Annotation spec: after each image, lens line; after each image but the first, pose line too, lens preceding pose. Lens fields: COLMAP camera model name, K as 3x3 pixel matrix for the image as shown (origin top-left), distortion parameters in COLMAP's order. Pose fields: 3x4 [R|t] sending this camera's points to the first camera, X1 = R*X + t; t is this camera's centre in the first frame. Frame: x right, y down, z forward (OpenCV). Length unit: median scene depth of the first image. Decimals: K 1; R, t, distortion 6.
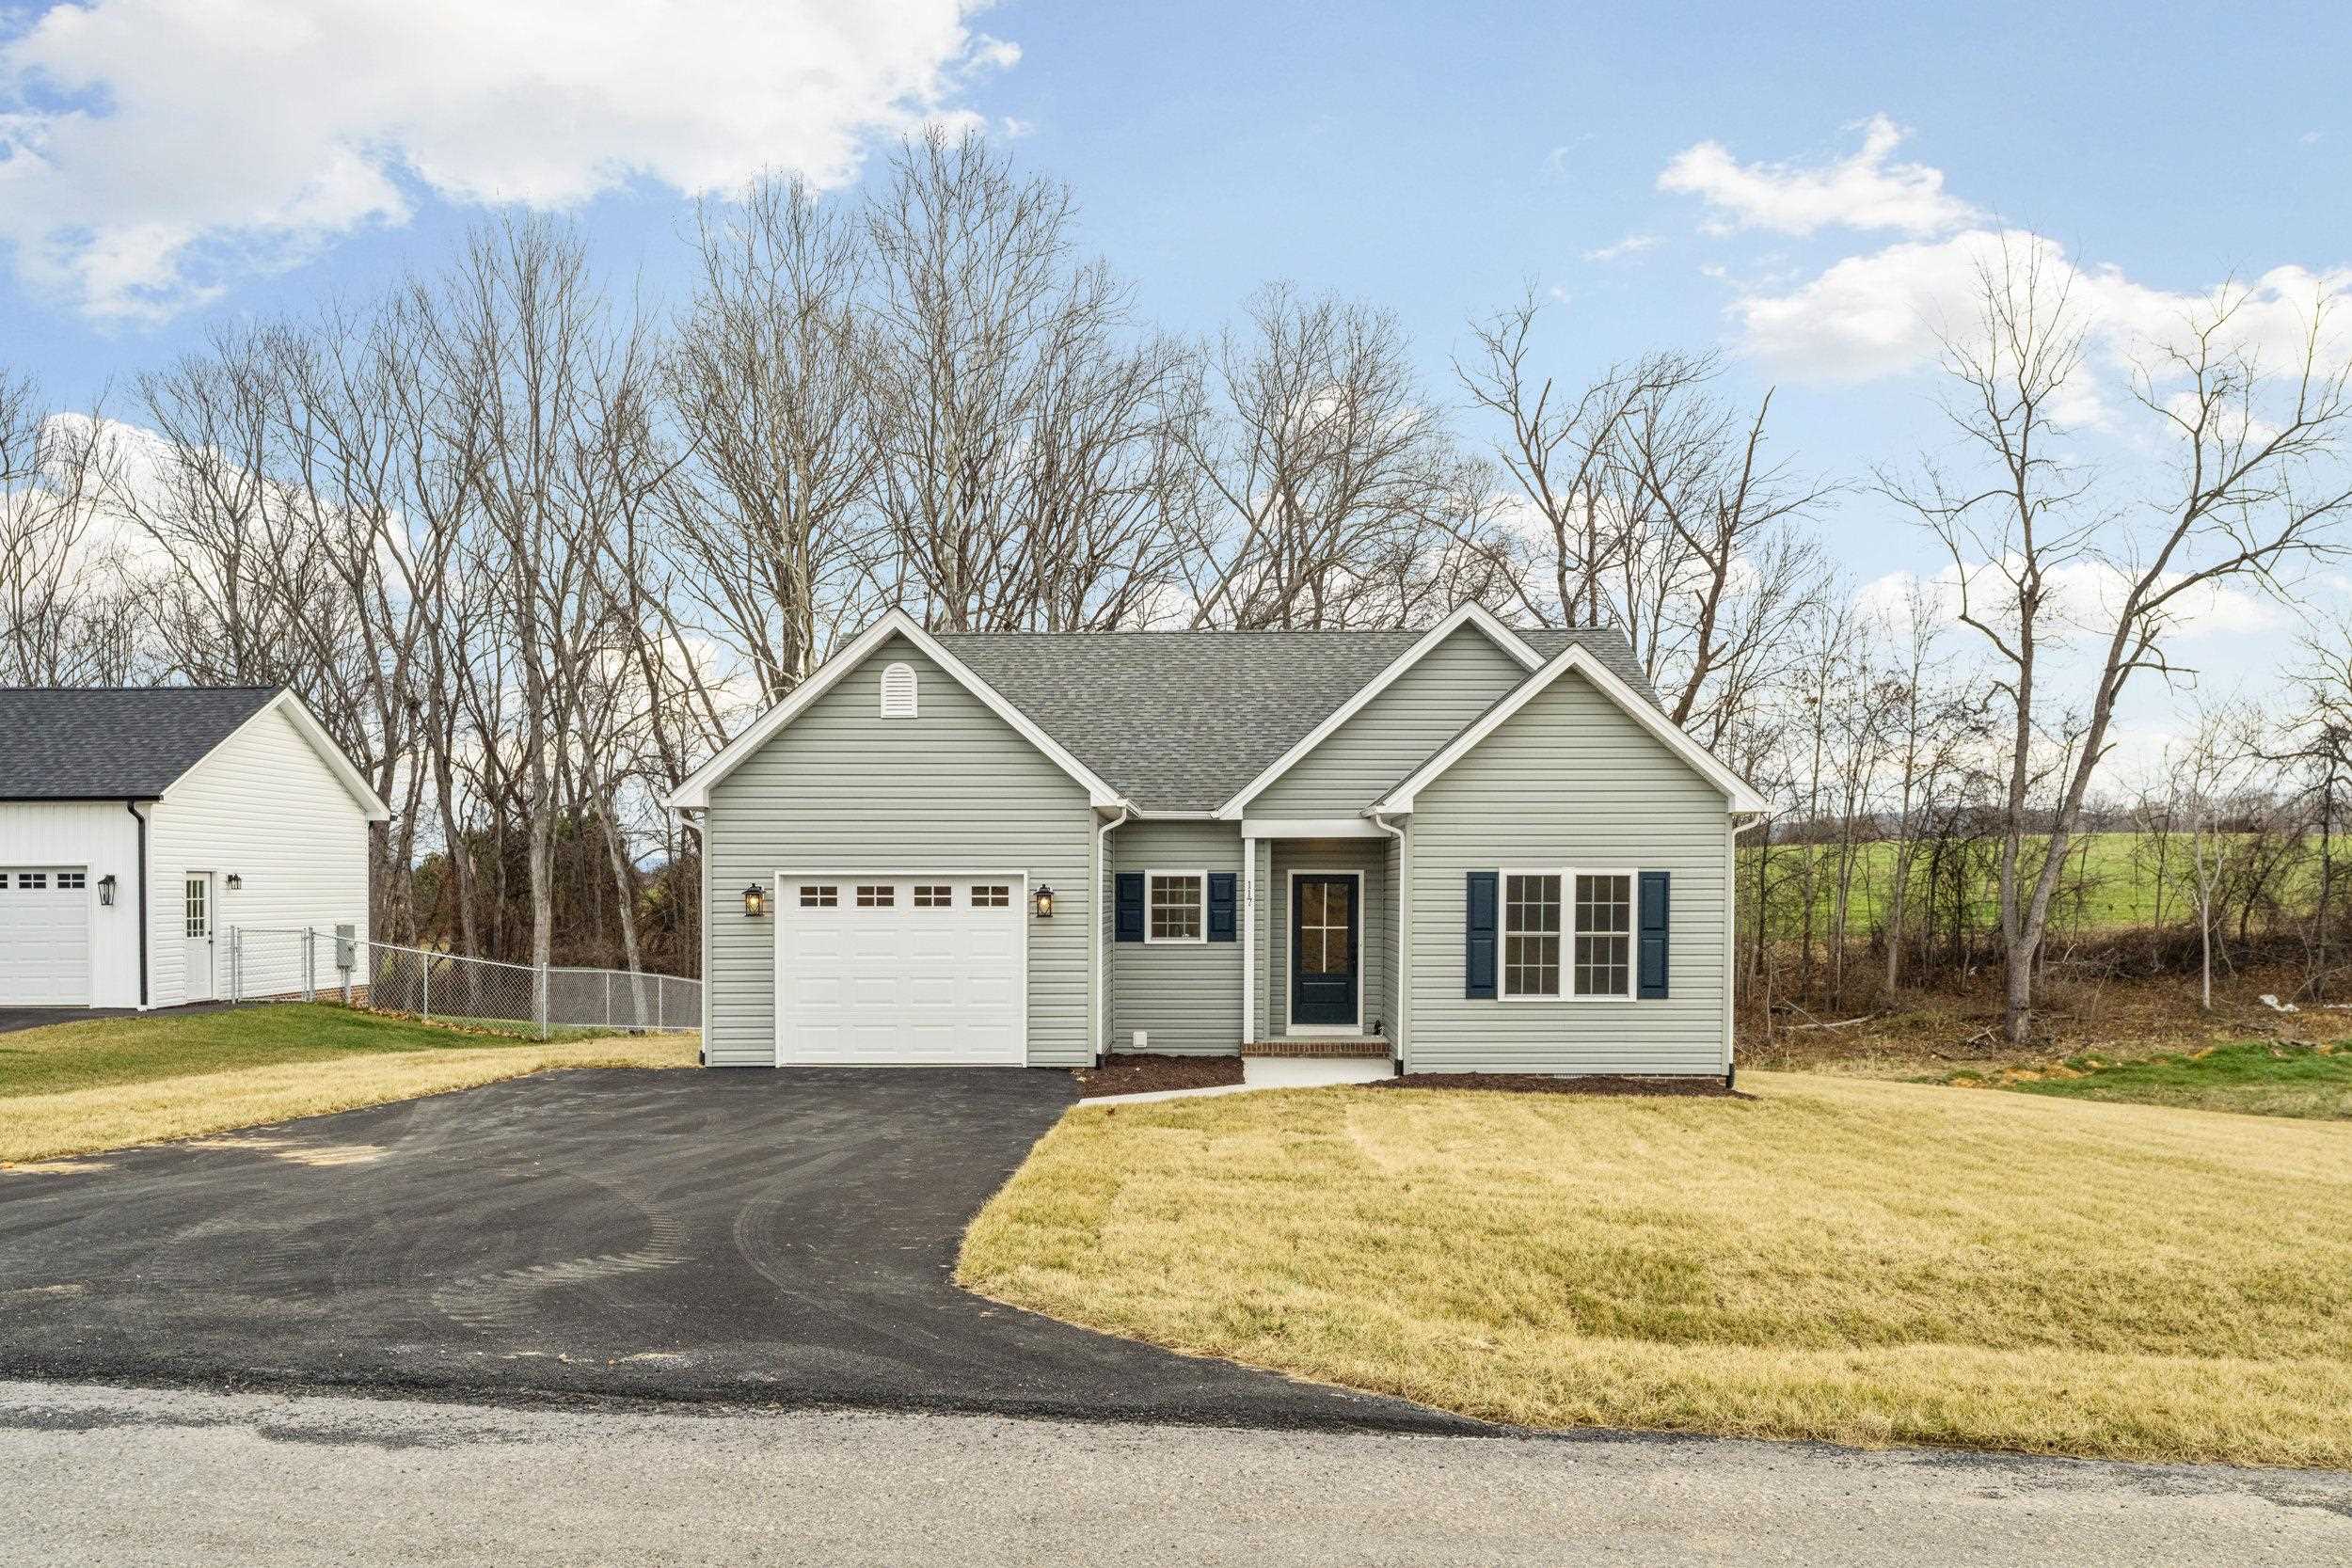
lens RADIAL K [[1894.4, 0, 1170.6], [0, 1894.4, 890.5], [0, 0, 1]] dist [-0.008227, 0.003742]
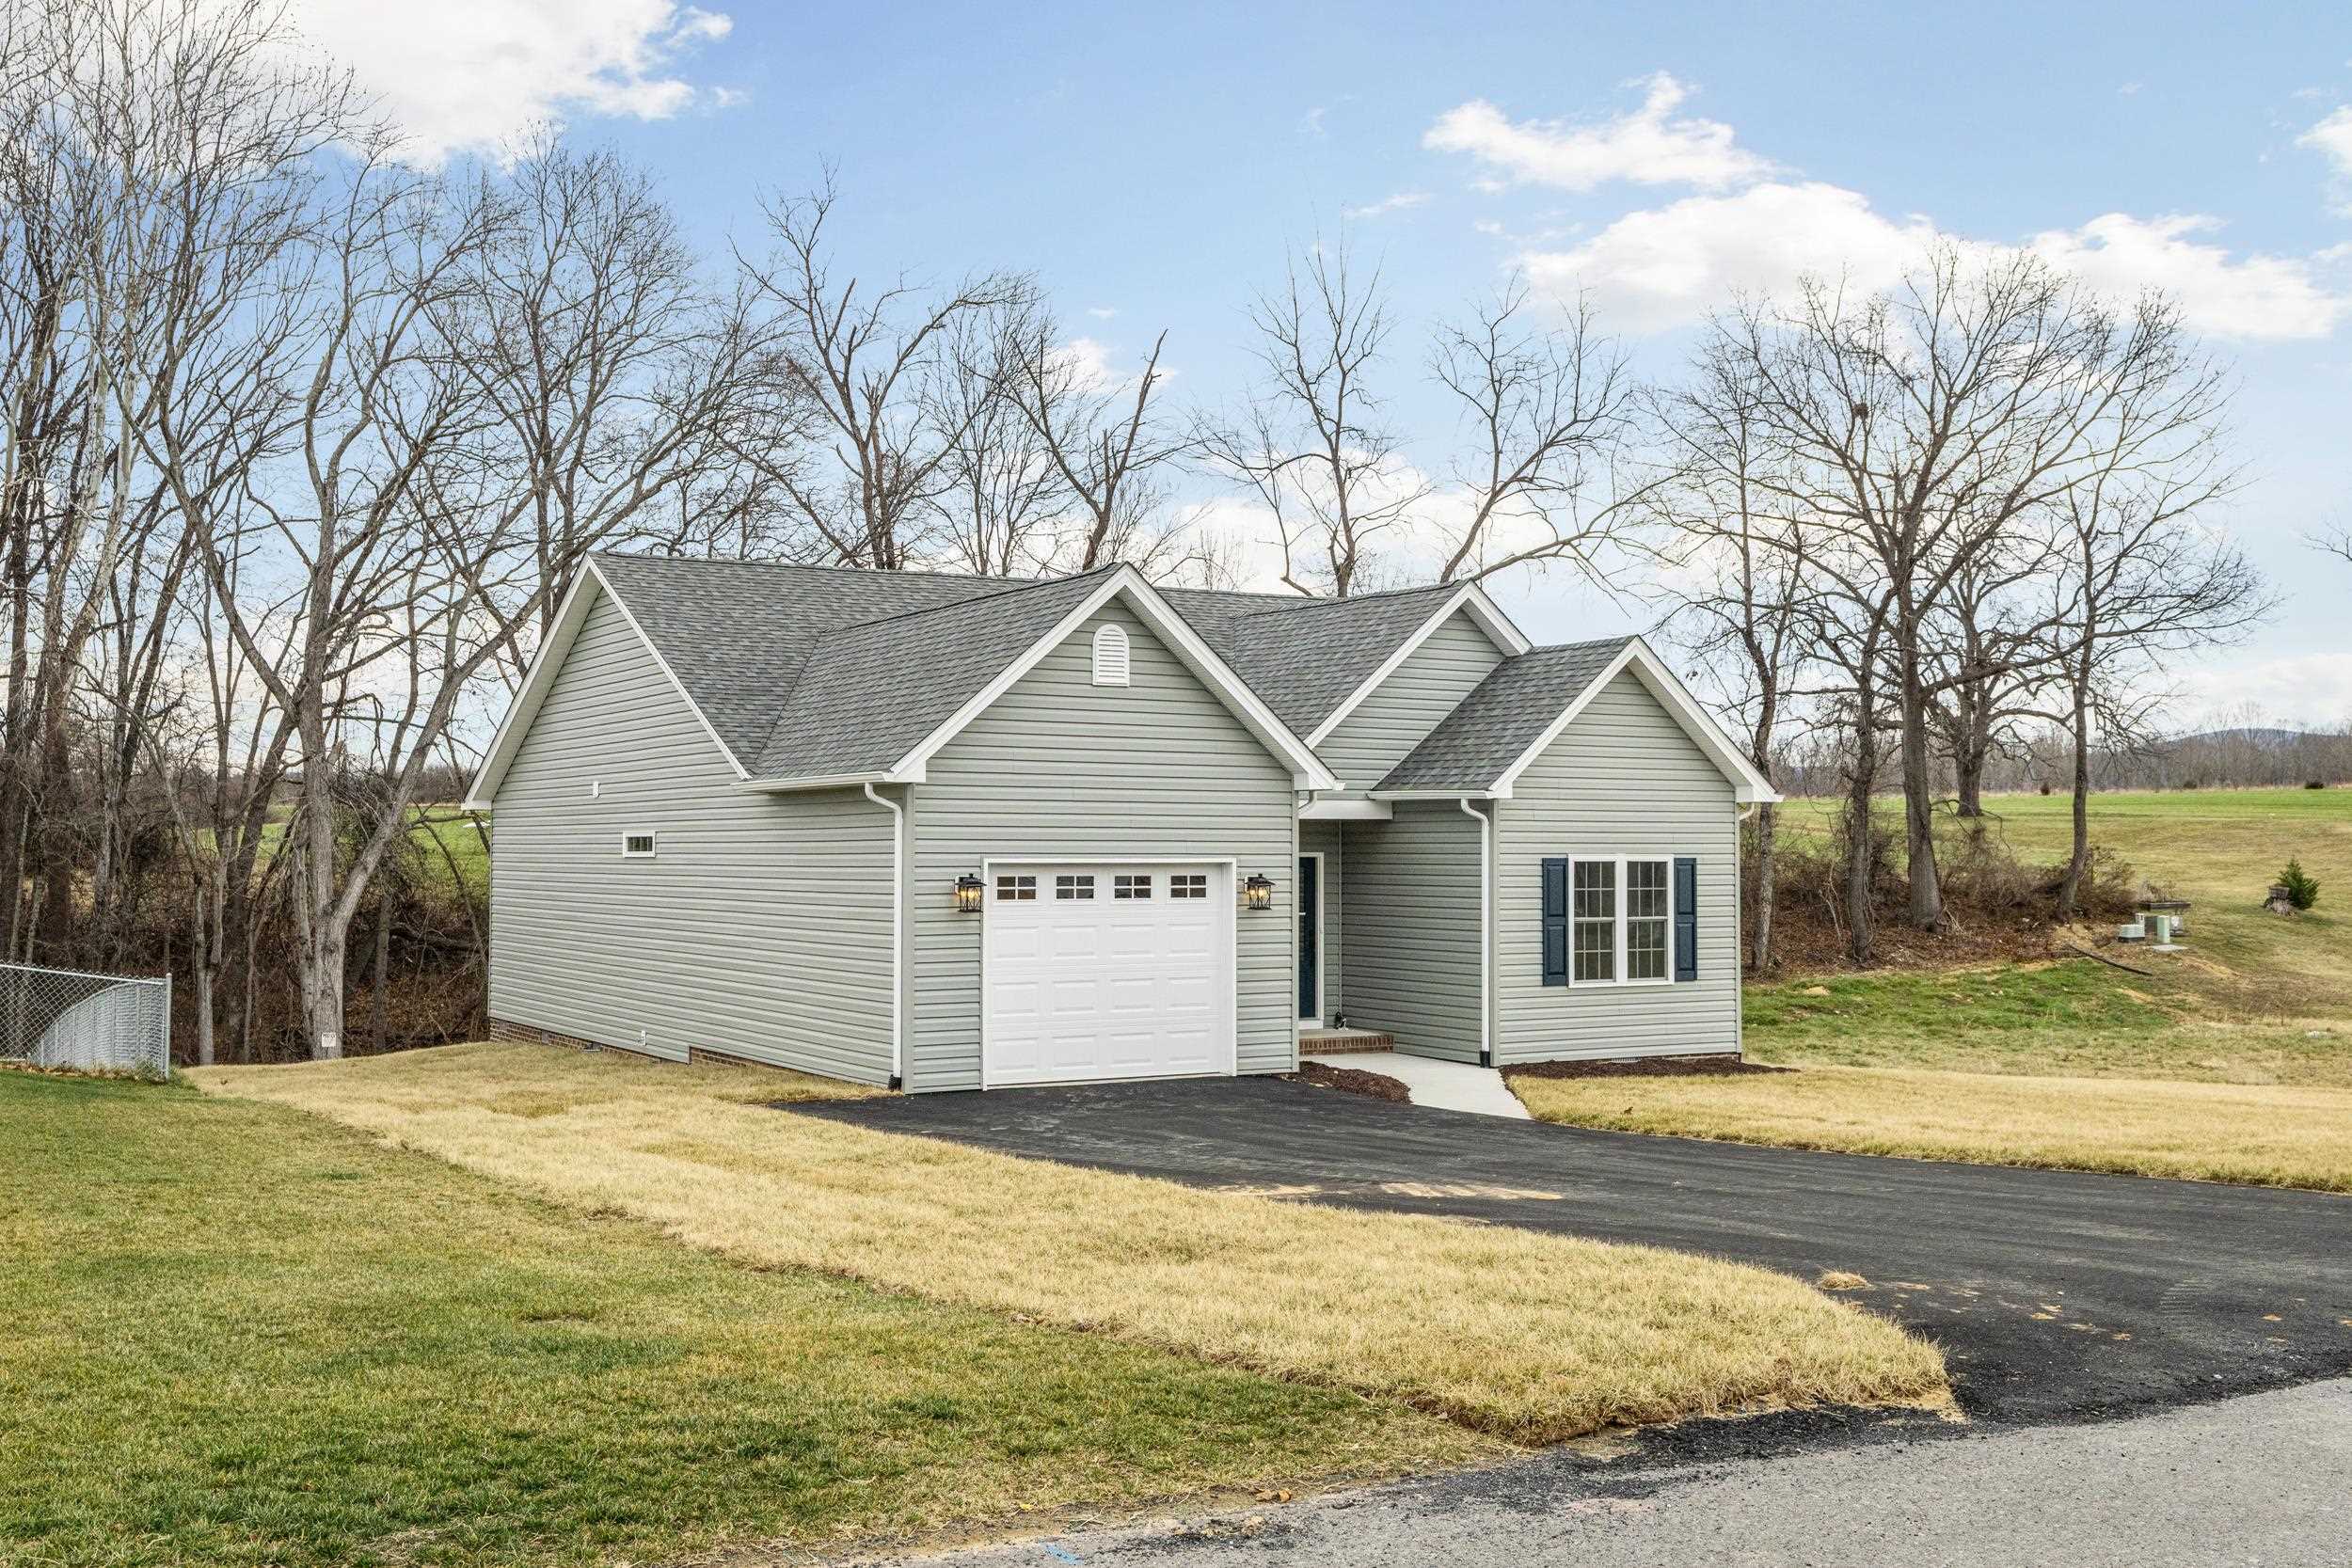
lens RADIAL K [[2270.1, 0, 1176.0], [0, 2270.1, 784.0], [0, 0, 1]] dist [-0.014229, -0.003305]
pose [[0.856242, 0.017158, 0.516291, -0.621368], [-0.002335, 0.999567, -0.029348, -0.013150], [-0.516570, 0.023923, 0.855910, 0.082828]]
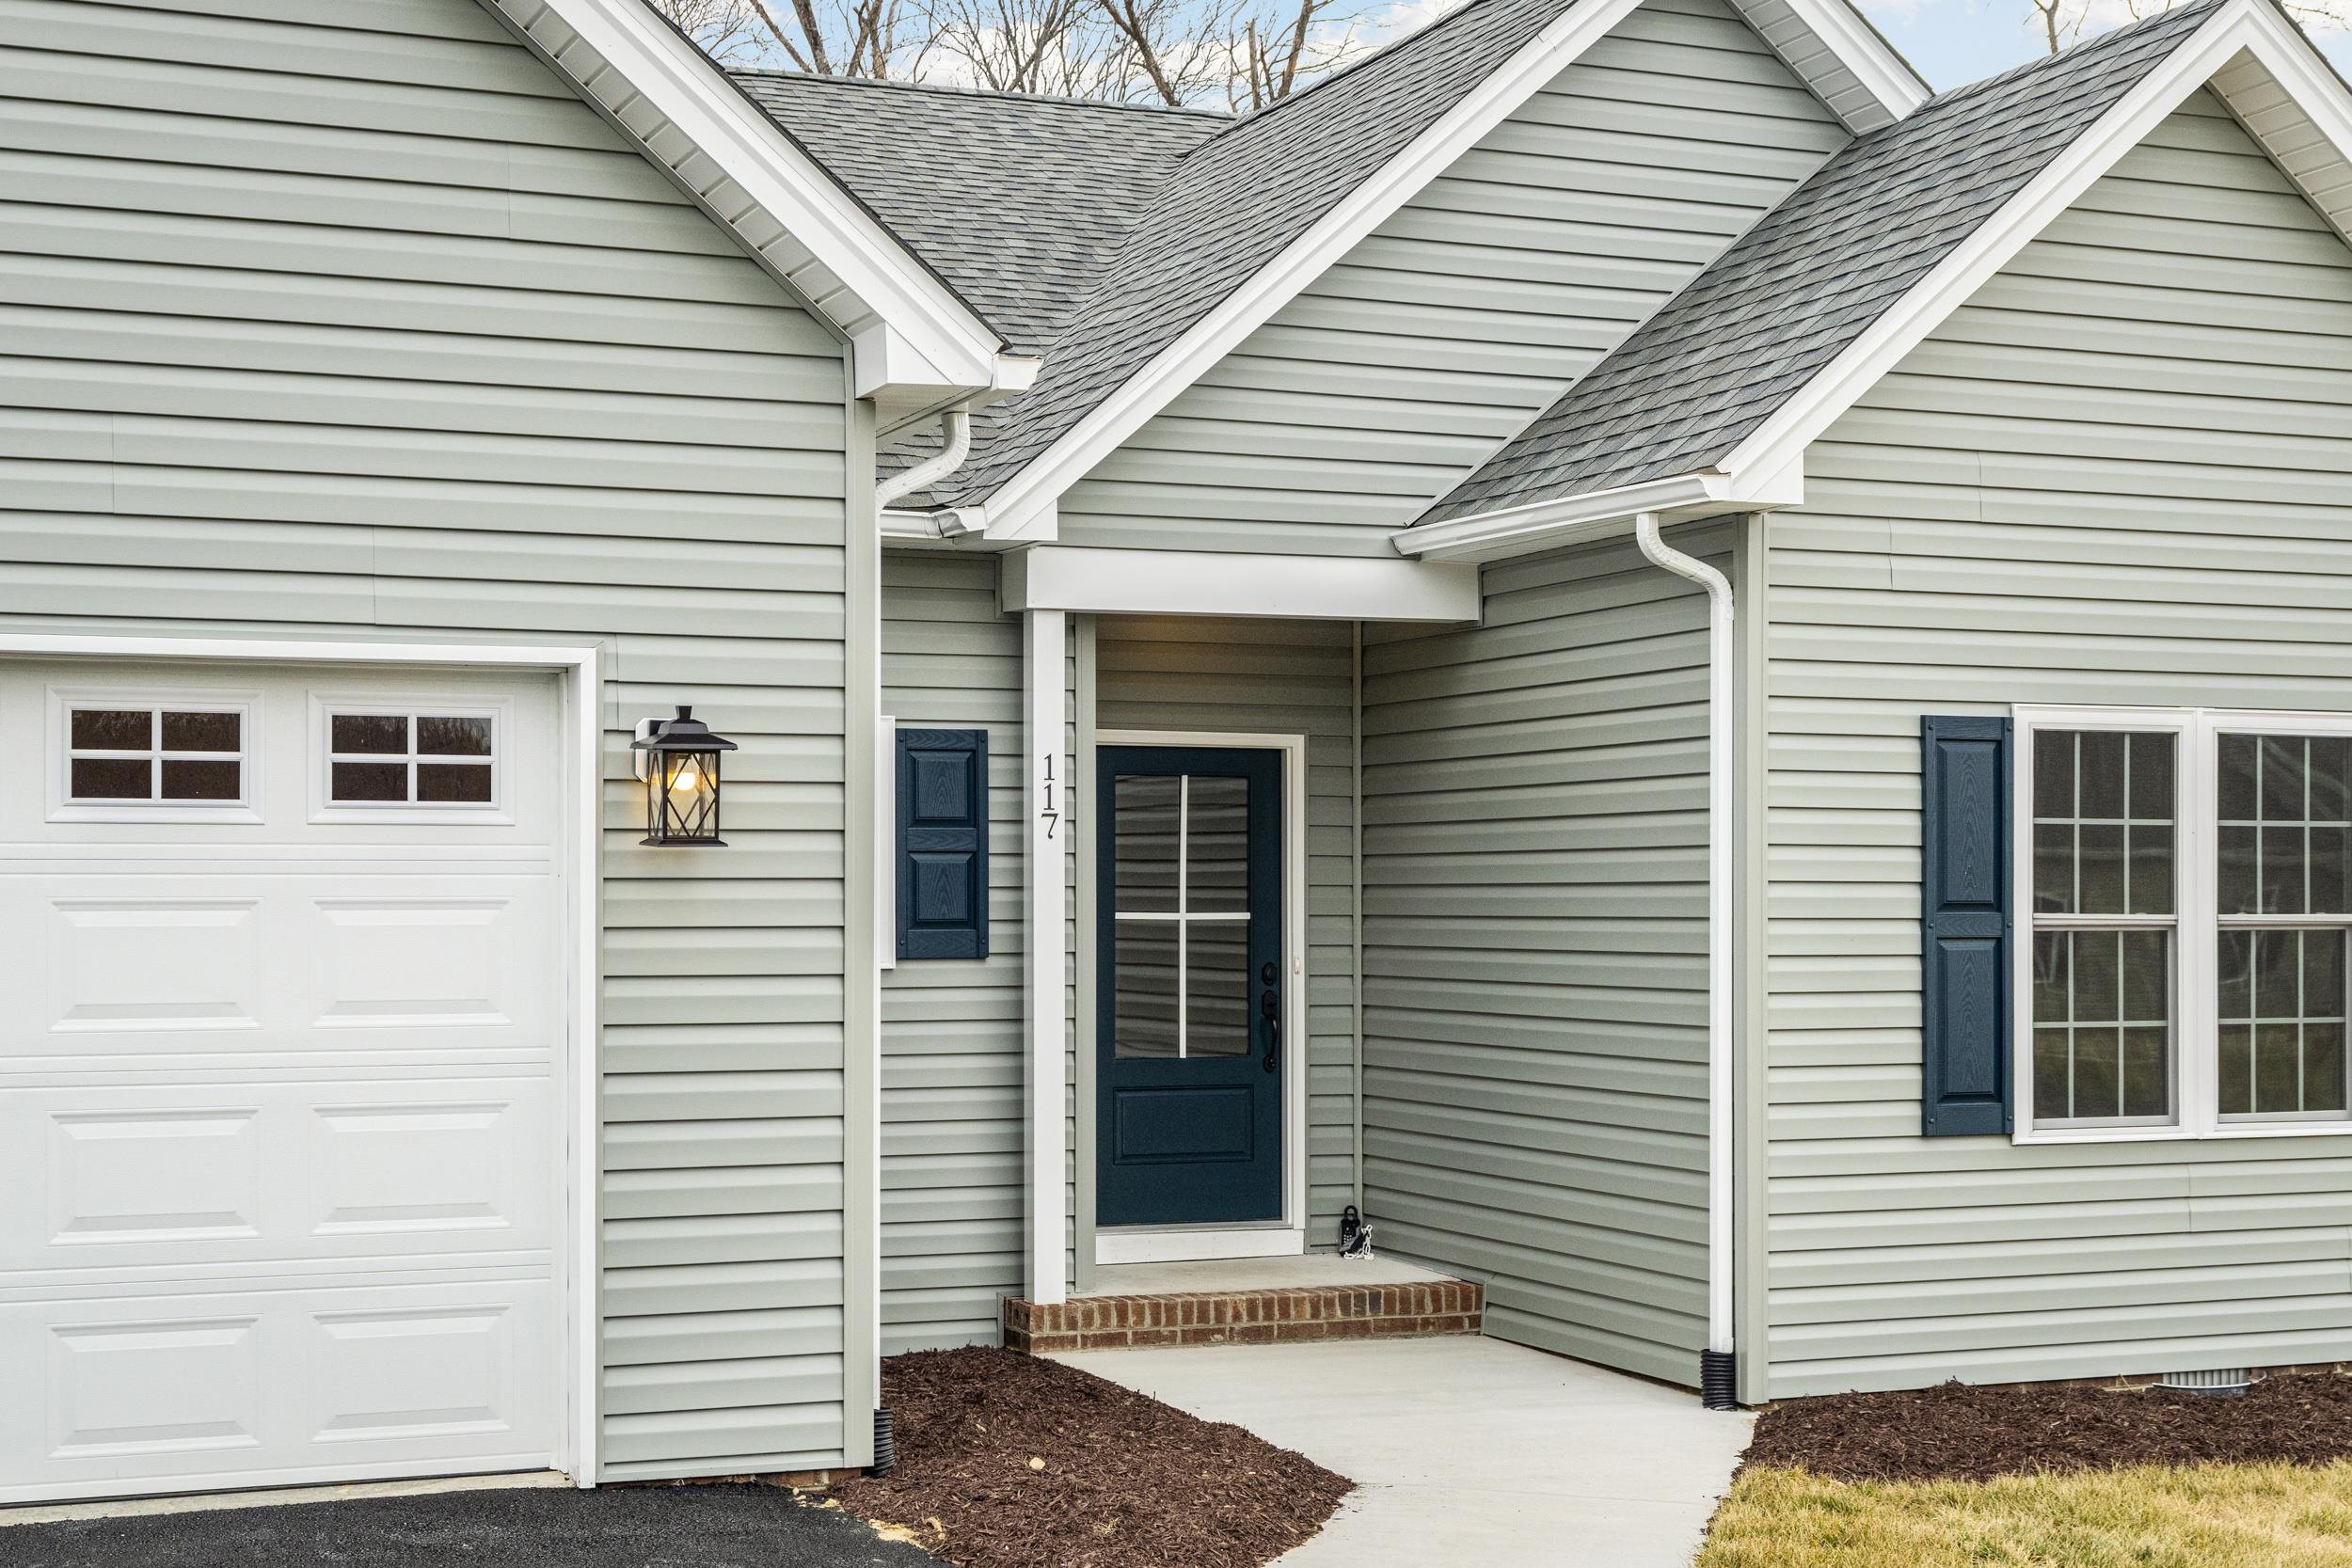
lens RADIAL K [[3426.0, 0, 1165.5], [0, 3426.0, 918.7], [0, 0, 1]] dist [0.009884, -0.093853]
pose [[0.918395, -0.002771, 0.395656, -0.168091], [0.000716, 0.999985, 0.005344, 0.019486], [-0.395665, -0.004624, 0.918383, 0.550290]]
